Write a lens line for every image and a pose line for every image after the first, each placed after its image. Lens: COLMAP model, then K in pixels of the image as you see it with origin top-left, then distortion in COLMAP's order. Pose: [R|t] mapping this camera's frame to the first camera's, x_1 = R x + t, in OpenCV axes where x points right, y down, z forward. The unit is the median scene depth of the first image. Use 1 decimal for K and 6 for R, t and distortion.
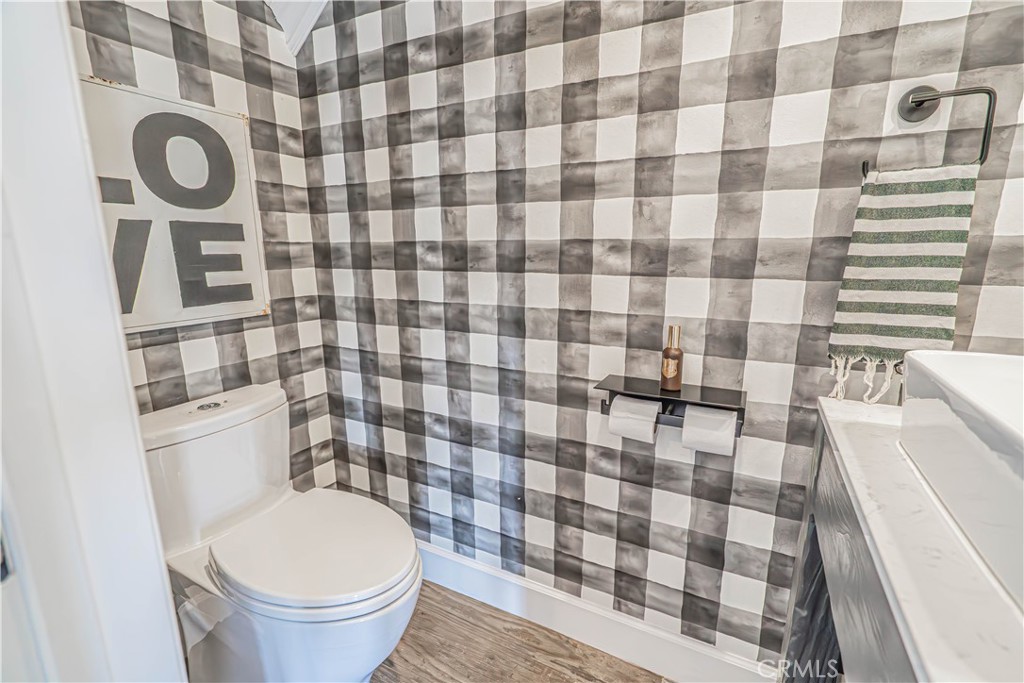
lens RADIAL K [[466.9, 0, 515.1], [0, 466.9, 346.5], [0, 0, 1]] dist [-0.003586, 0.000643]
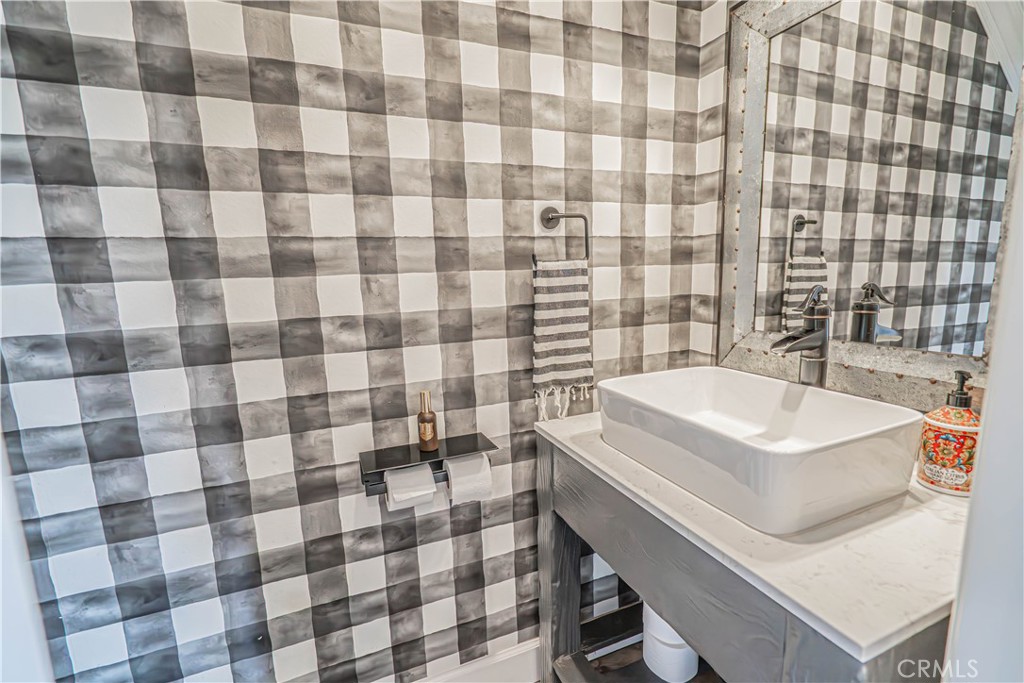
lens RADIAL K [[466.9, 0, 515.1], [0, 466.9, 346.5], [0, 0, 1]] dist [-0.003586, 0.000643]
pose [[0.632806, -0.141672, 0.761240, -0.323848], [0.189344, 0.981585, 0.025281, -0.130470], [-0.750803, 0.128138, 0.647978, 0.119104]]
